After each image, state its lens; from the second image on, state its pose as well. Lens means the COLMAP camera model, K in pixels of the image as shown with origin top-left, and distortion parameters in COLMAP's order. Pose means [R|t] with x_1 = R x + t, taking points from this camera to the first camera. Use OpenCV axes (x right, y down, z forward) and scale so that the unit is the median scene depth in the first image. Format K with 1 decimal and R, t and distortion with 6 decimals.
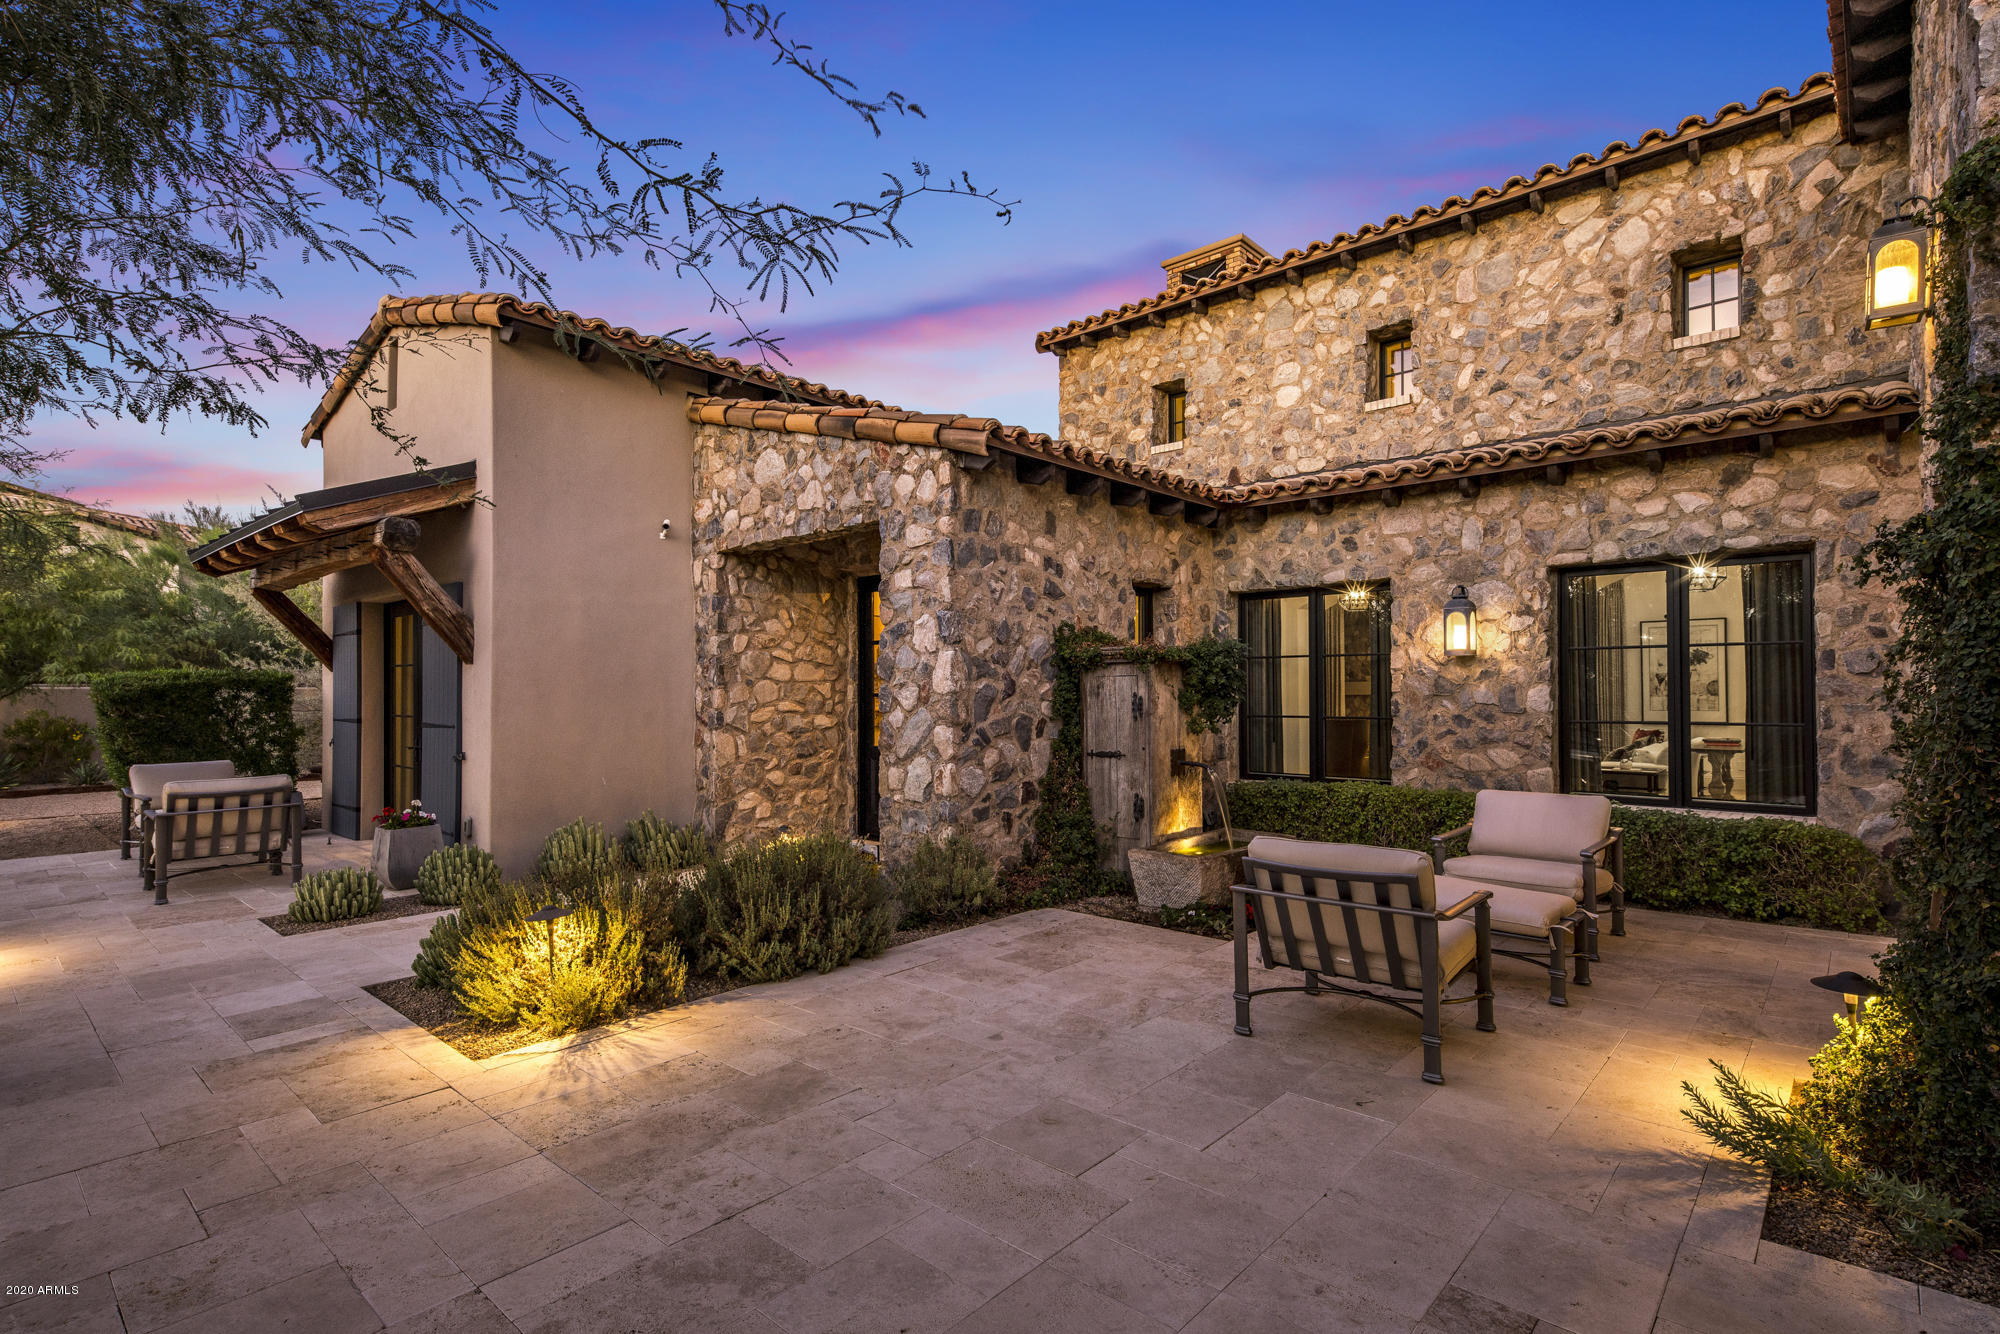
lens RADIAL K [[961.4, 0, 1000.8], [0, 961.4, 677.9], [0, 0, 1]] dist [0.016416, -0.005759]
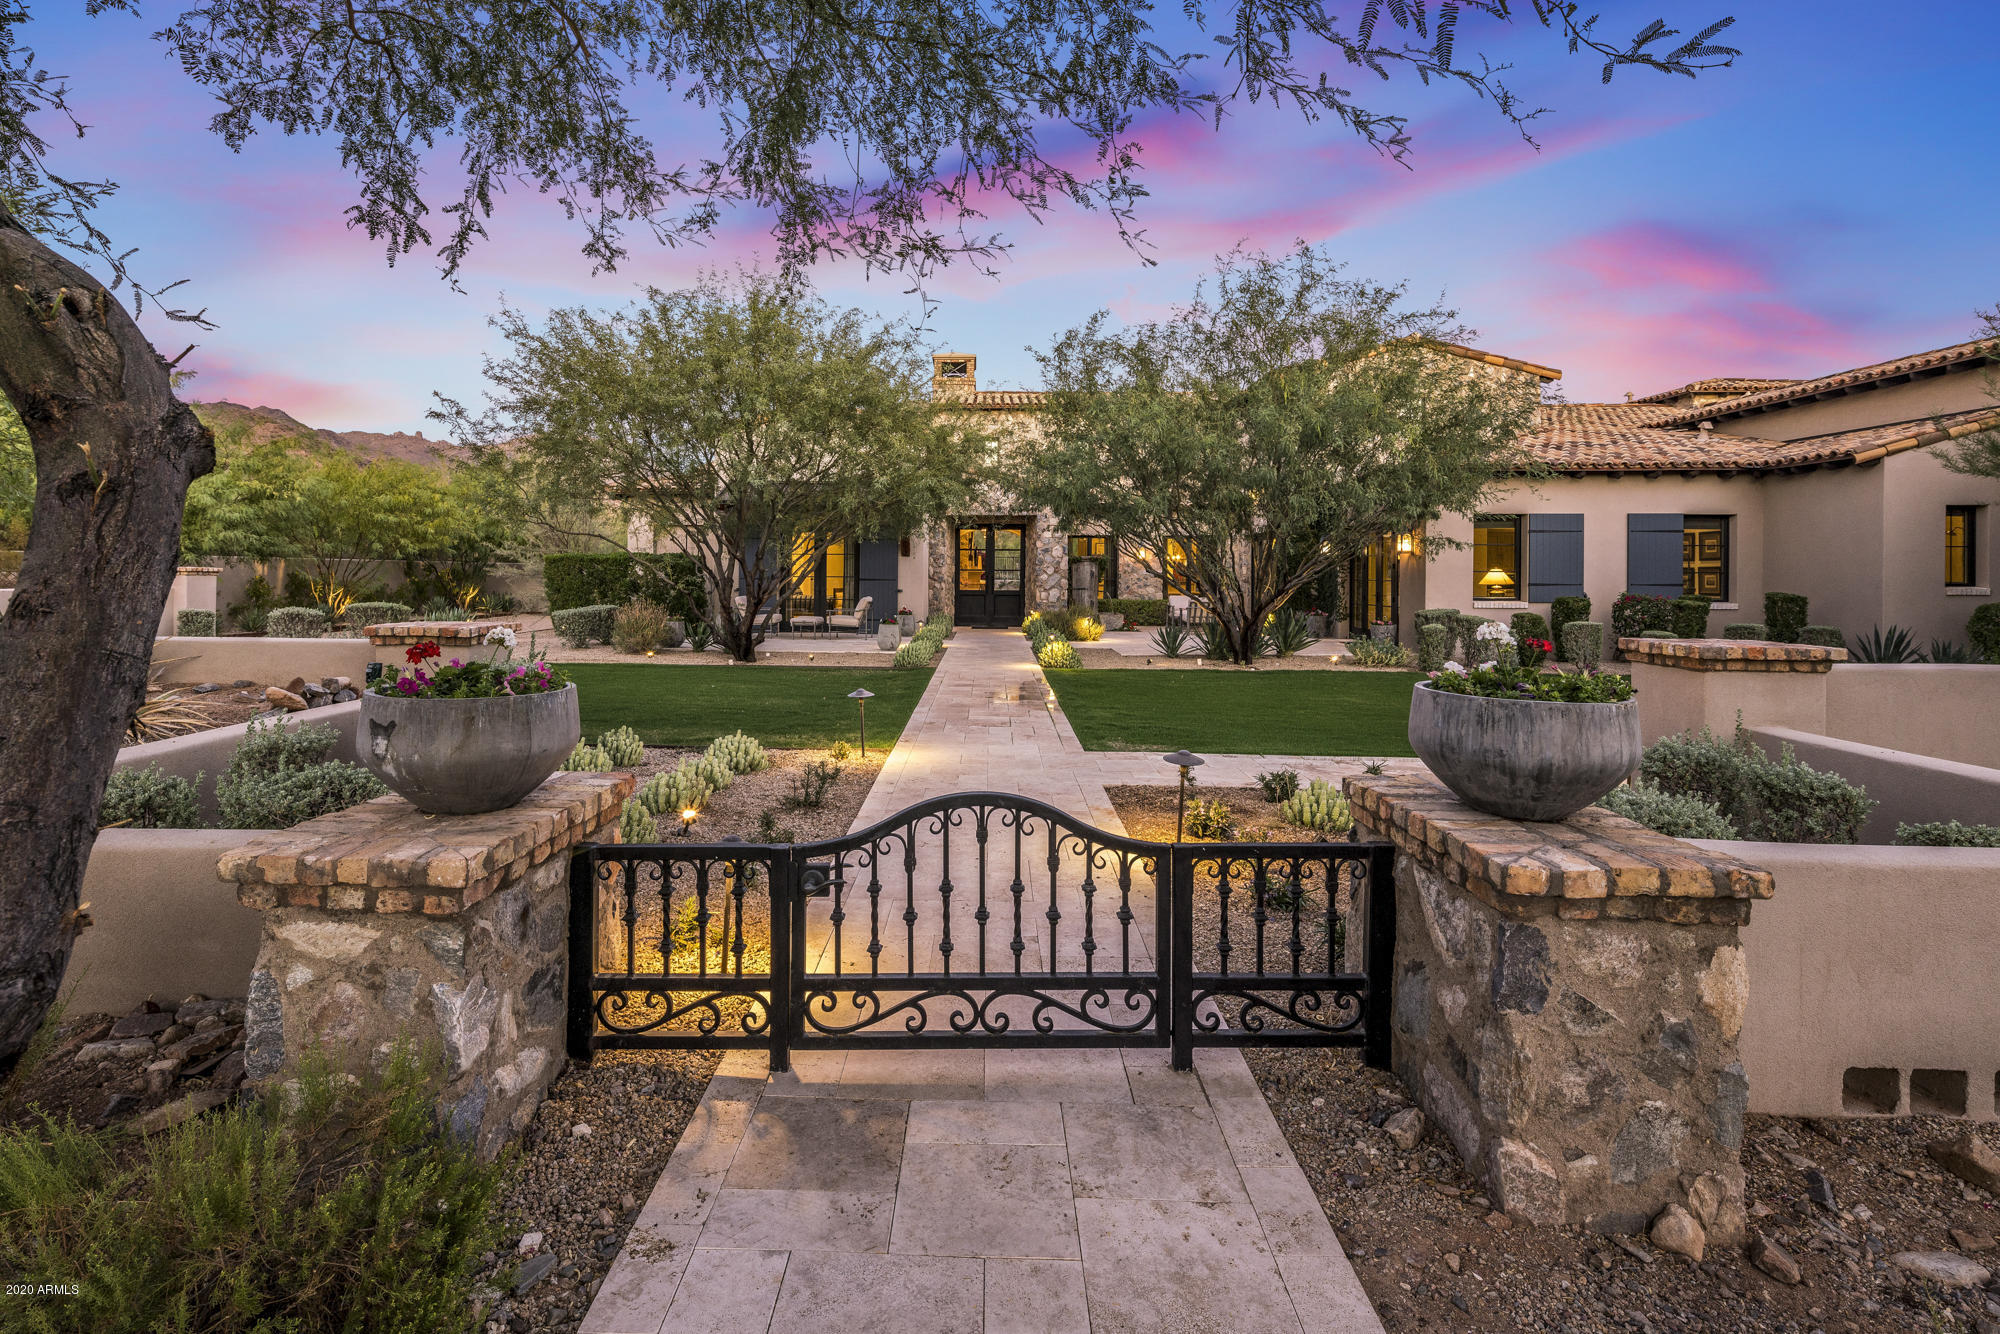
lens RADIAL K [[978.7, 0, 995.5], [0, 978.7, 583.0], [0, 0, 1]] dist [0.004158, -0.000074]
pose [[0.735375, 0.003406, 0.677652, -2.196628], [-0.020032, 0.999660, 0.016714, 0.008627], [-0.677365, -0.025866, 0.735193, -1.171718]]
